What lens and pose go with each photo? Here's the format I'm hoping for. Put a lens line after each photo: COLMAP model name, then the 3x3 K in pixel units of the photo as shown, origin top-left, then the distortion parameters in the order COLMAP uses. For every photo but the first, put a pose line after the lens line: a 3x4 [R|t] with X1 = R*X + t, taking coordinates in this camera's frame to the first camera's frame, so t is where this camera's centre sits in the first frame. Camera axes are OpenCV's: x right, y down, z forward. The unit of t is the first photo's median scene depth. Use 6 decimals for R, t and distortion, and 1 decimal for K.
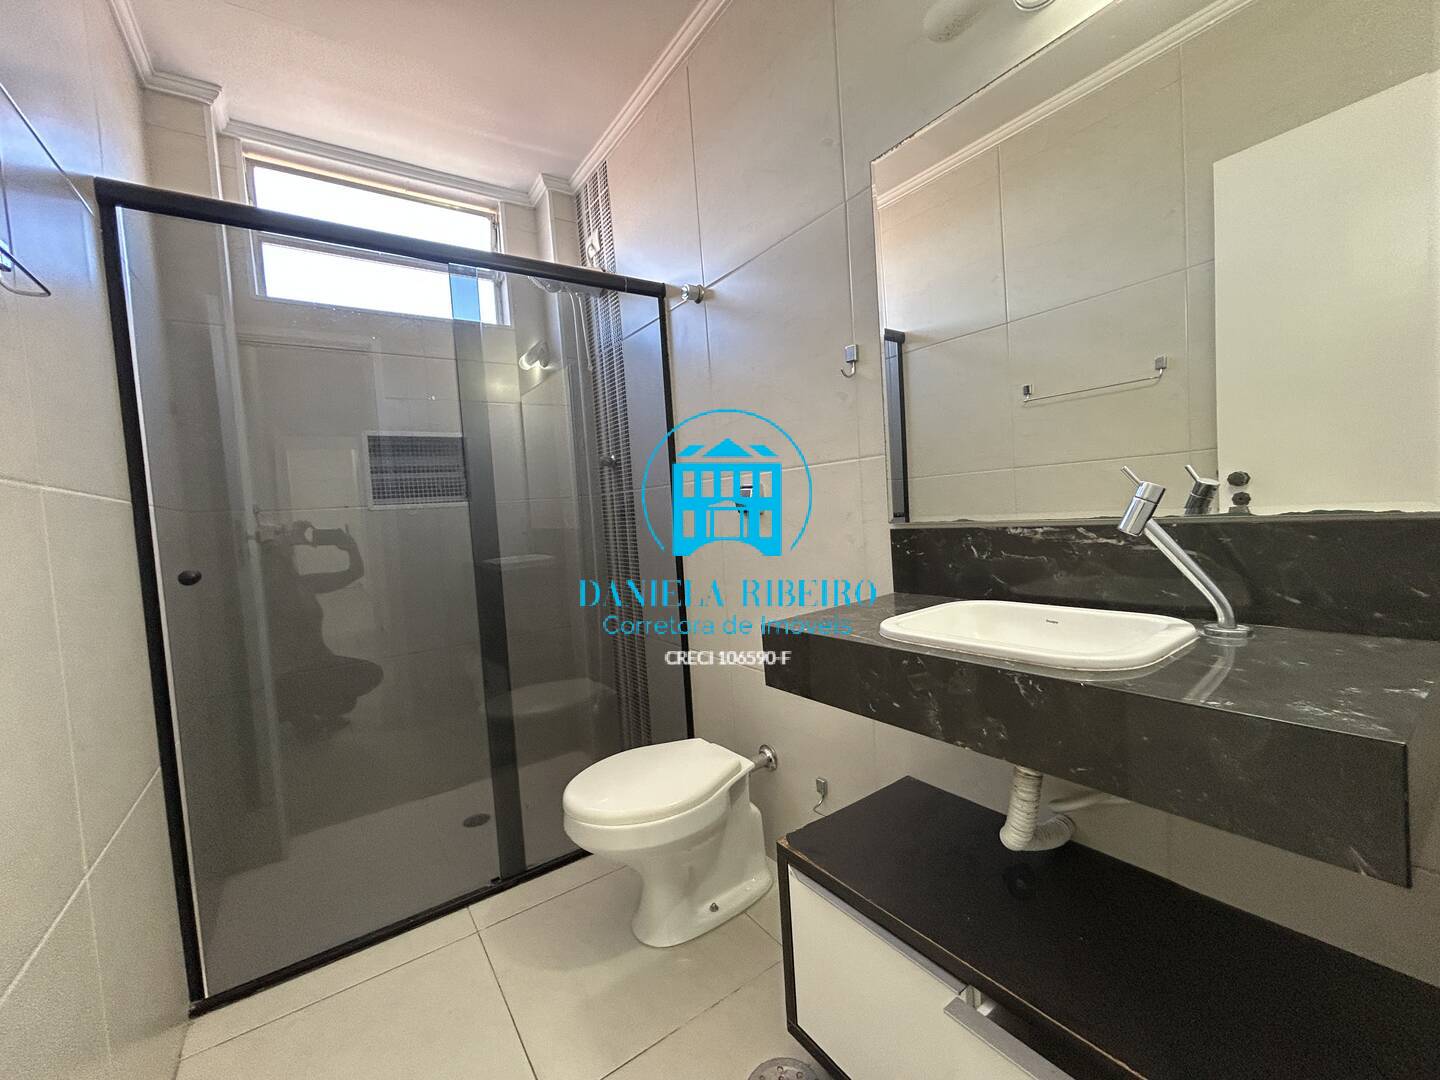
lens RADIAL K [[579.1, 0, 721.3], [0, 579.1, 539.5], [0, 0, 1]] dist [-0.000575, -0.001120]
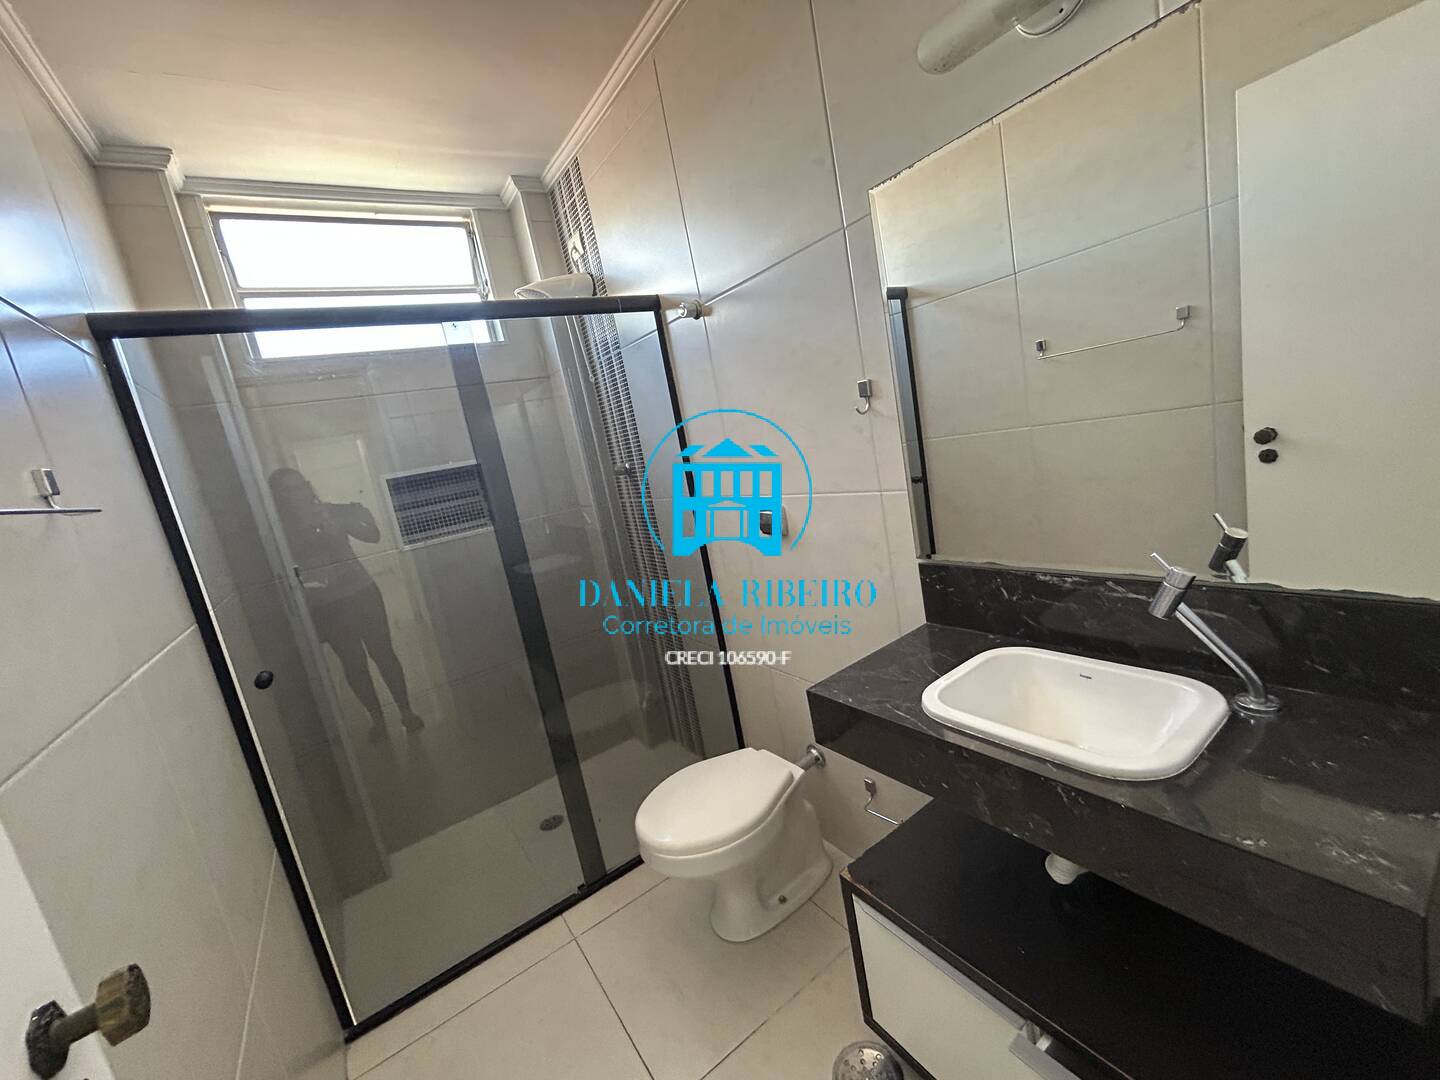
lens RADIAL K [[579.1, 0, 720.7], [0, 579.1, 533.5], [0, 0, 1]] dist [-0.000575, -0.001120]
pose [[0.992698, -0.116547, -0.031109, -0.012076], [0.119522, 0.985165, 0.123147, -0.179767], [0.016295, -0.125966, 0.991901, -0.009227]]
